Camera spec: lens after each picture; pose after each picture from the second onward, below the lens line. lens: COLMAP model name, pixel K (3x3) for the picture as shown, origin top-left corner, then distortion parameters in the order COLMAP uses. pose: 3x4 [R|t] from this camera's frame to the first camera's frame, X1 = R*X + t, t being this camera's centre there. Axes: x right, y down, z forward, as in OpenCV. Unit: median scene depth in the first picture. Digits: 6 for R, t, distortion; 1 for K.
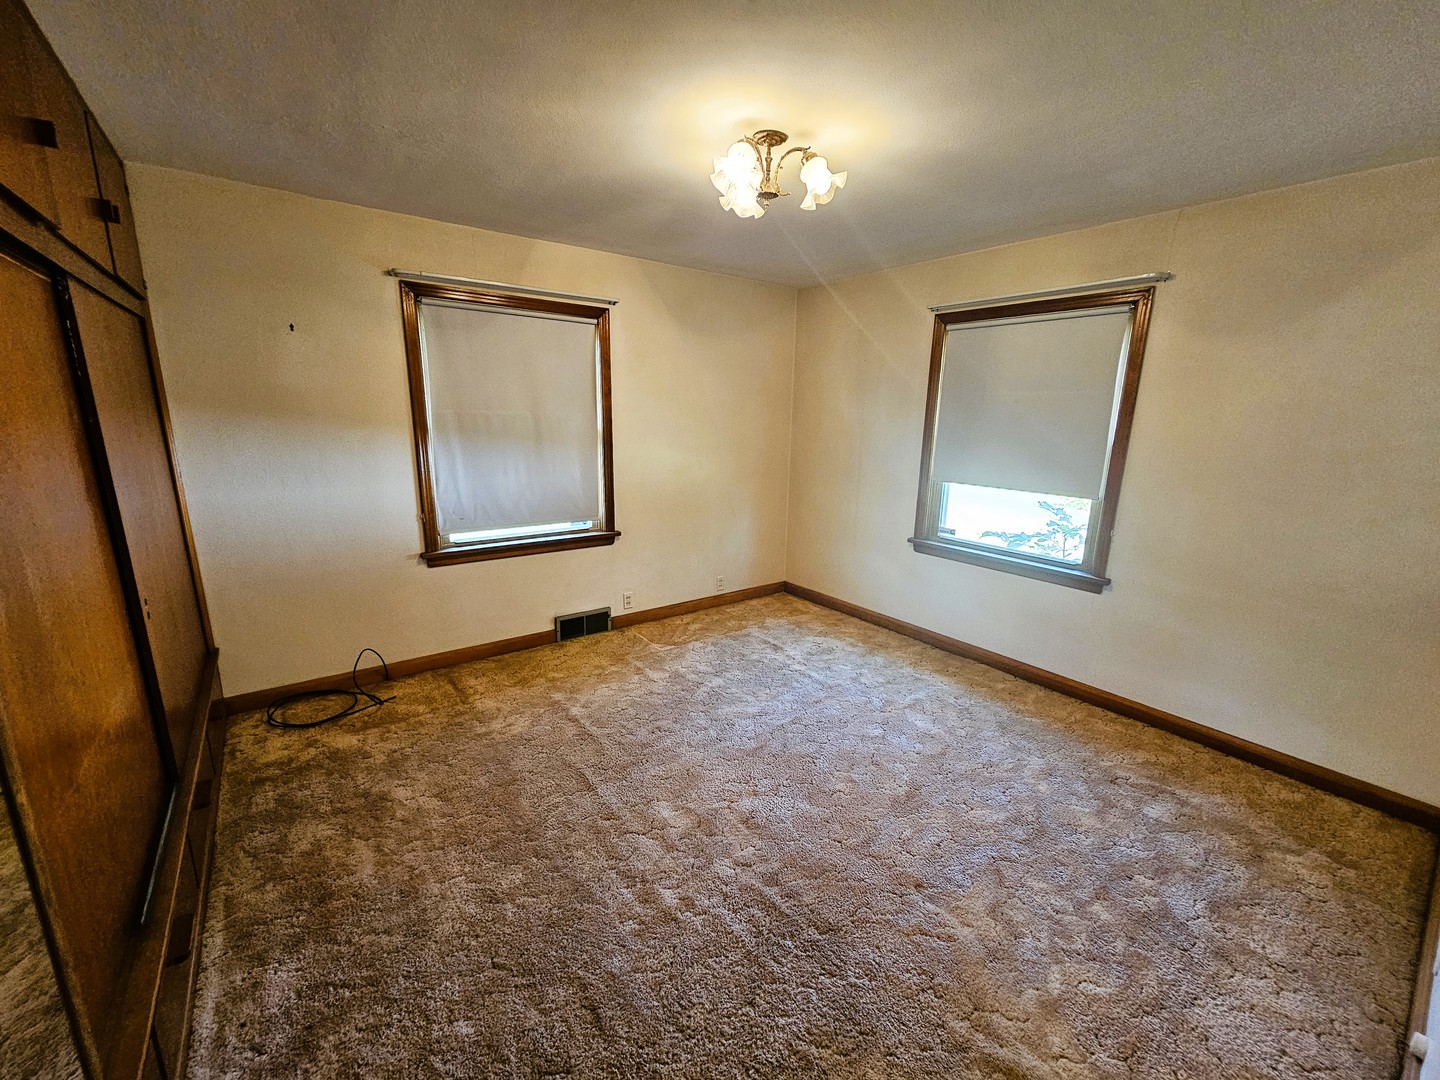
lens RADIAL K [[588.6, 0, 721.8], [0, 588.6, 541.6], [0, 0, 1]] dist [0.001615, -0.000909]
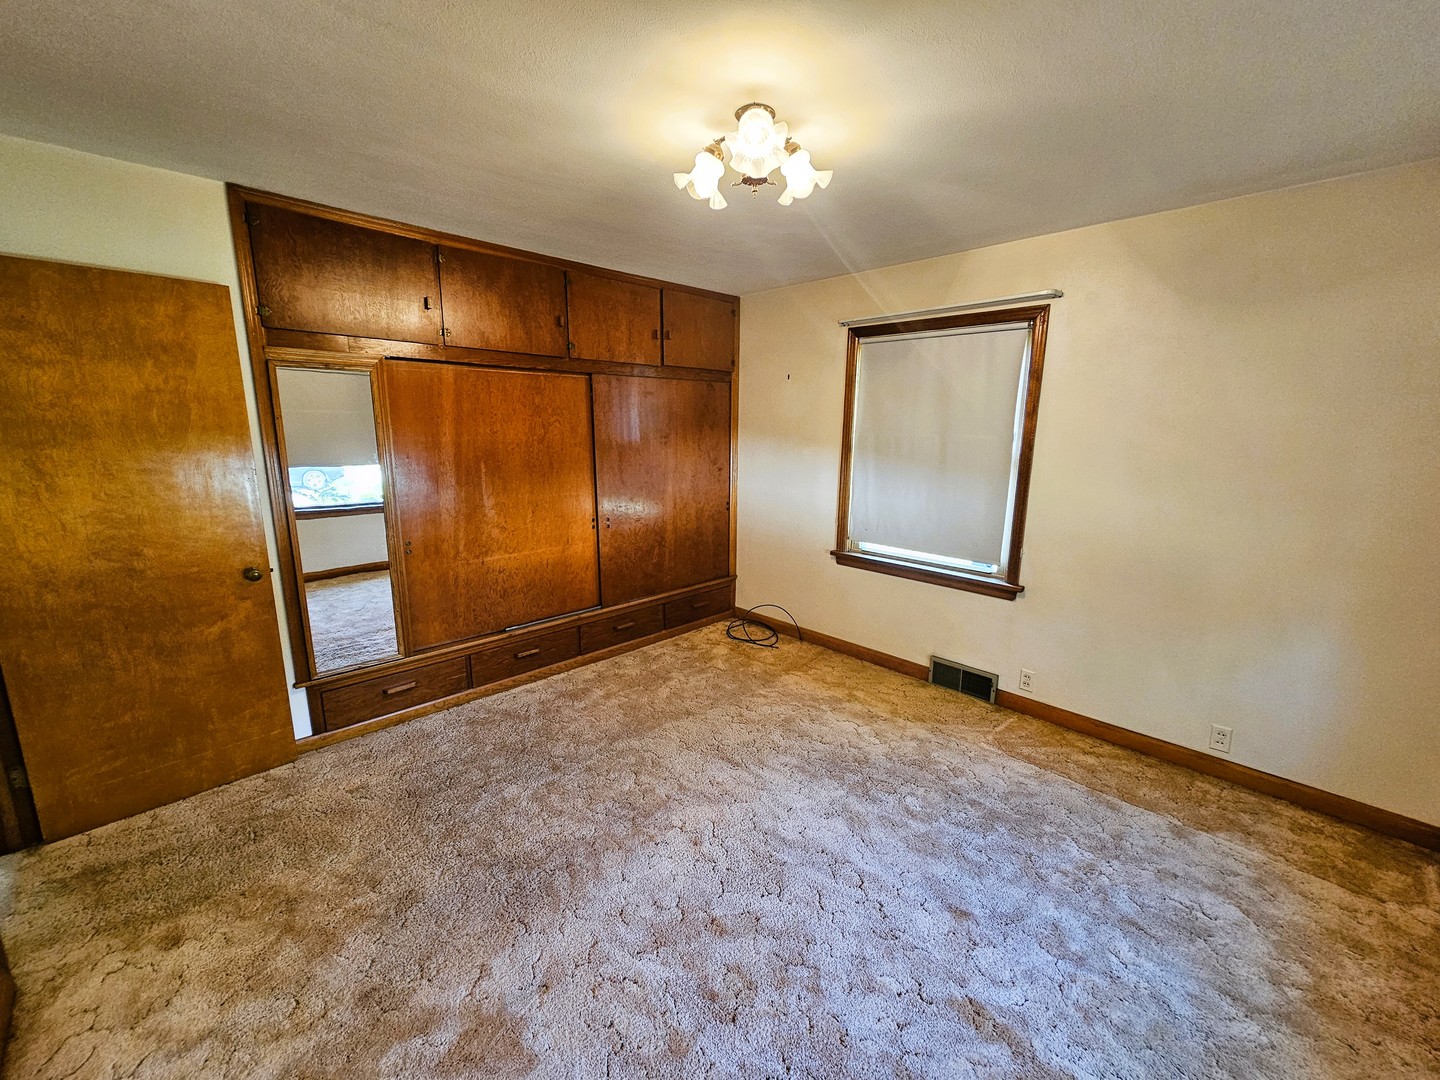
lens RADIAL K [[588.6, 0, 720.7], [0, 588.6, 540.8], [0, 0, 1]] dist [0.001615, -0.000909]
pose [[0.134270, 0.180185, -0.974425, 0.571682], [-0.221983, 0.963809, 0.147634, -0.113498], [0.965761, 0.196483, 0.169409, 0.513200]]
